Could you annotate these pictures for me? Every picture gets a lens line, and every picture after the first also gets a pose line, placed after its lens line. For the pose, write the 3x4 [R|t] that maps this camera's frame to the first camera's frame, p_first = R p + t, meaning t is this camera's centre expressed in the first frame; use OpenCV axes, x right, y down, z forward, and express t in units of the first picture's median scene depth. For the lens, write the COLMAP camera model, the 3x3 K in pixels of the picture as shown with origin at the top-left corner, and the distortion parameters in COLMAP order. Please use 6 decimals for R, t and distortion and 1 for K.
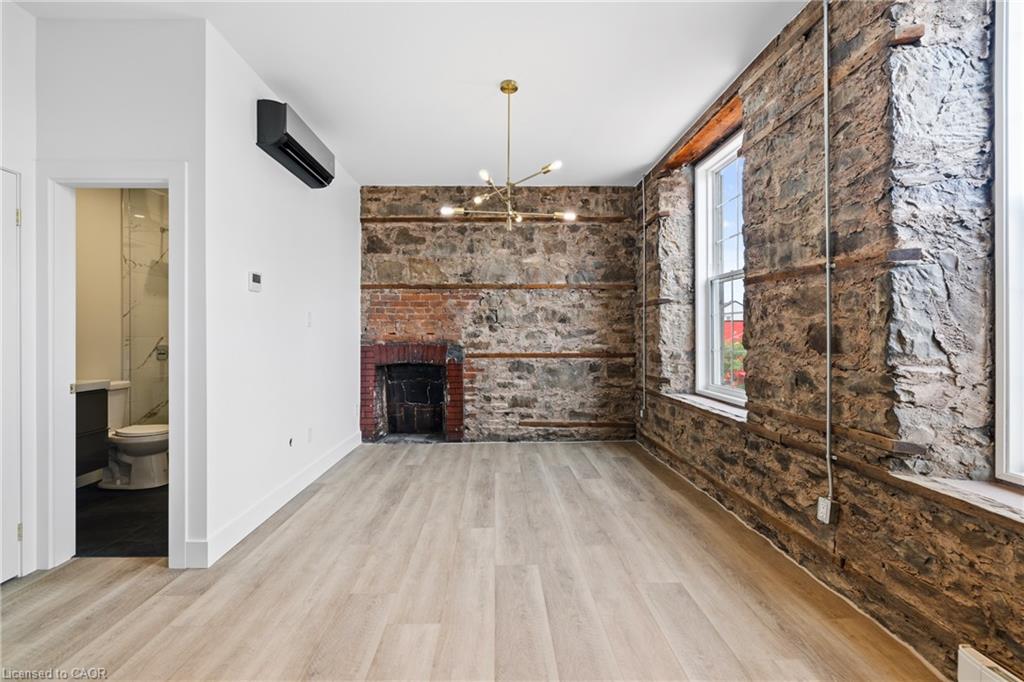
lens RADIAL K [[430.2, 0, 504.9], [0, 430.2, 337.3], [0, 0, 1]] dist [0.003460, 0.000380]
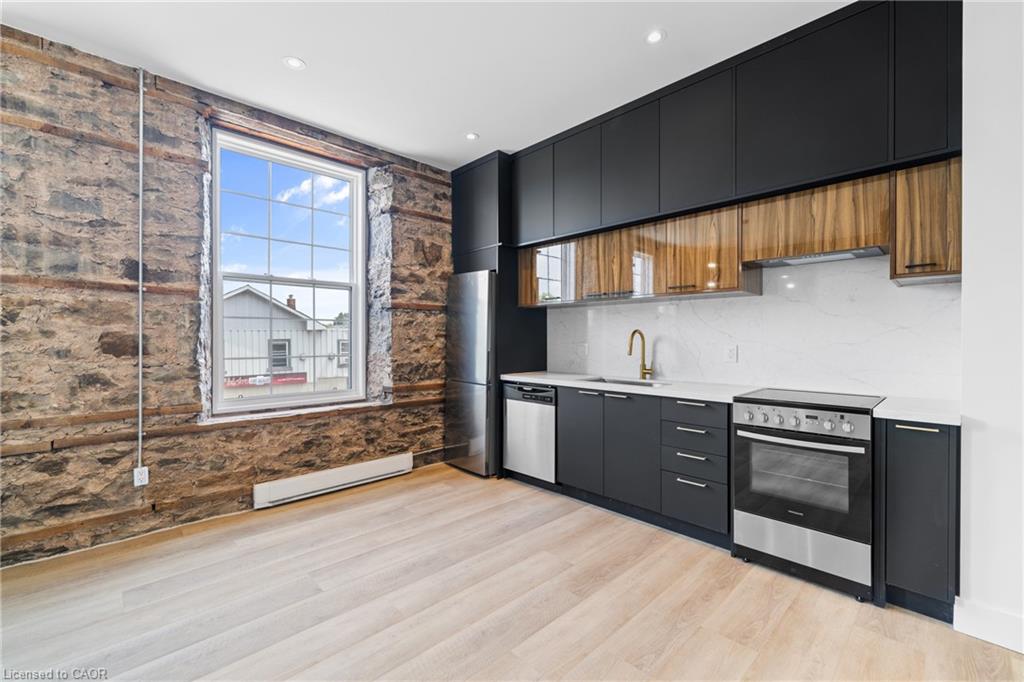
lens RADIAL K [[430.2, 0, 513.5], [0, 430.2, 338.4], [0, 0, 1]] dist [0.003460, 0.000380]
pose [[-0.675458, -0.000068, 0.737398, -0.535154], [0.003994, 0.999985, 0.003751, -0.007959], [-0.737387, 0.005479, -0.675448, 0.576022]]
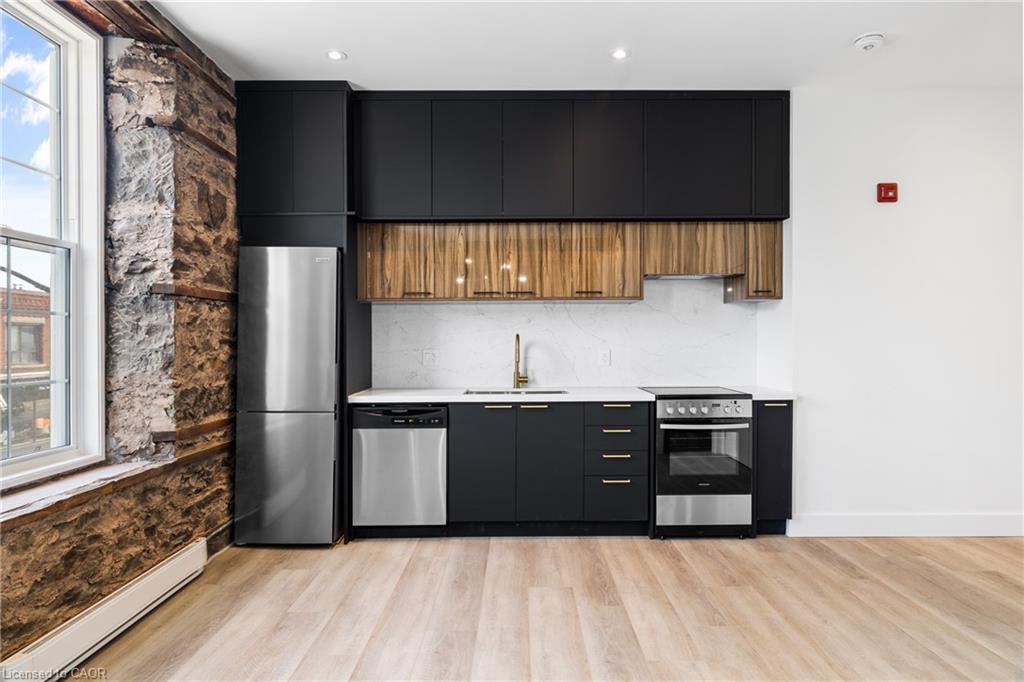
lens RADIAL K [[590.2, 0, 517.1], [0, 590.2, 337.2], [0, 0, 1]] dist [0.003328, -0.003804]
pose [[-0.999570, 0.005643, 0.028785, -0.070808], [0.005741, 0.999978, 0.003336, -0.019407], [-0.028766, 0.003500, -0.999580, 0.901789]]
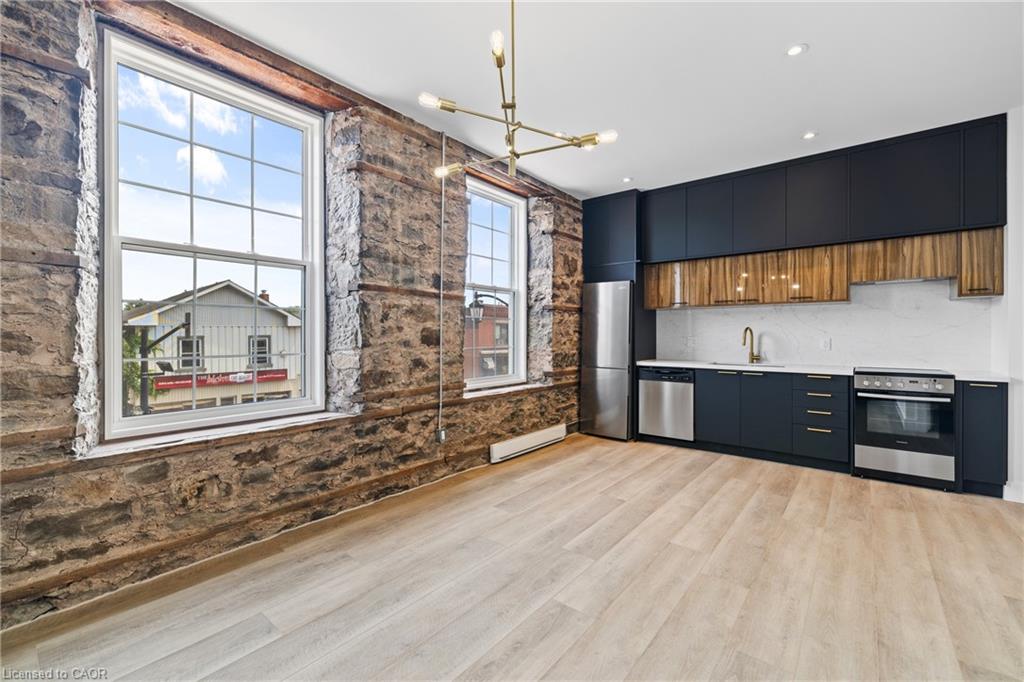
lens RADIAL K [[430.2, 0, 506.7], [0, 430.2, 332.6], [0, 0, 1]] dist [0.003460, 0.000380]
pose [[-0.753514, 0.003686, 0.657421, -0.328984], [0.002921, 0.999993, -0.002258, -0.004909], [-0.657425, 0.000219, -0.753520, 1.176197]]
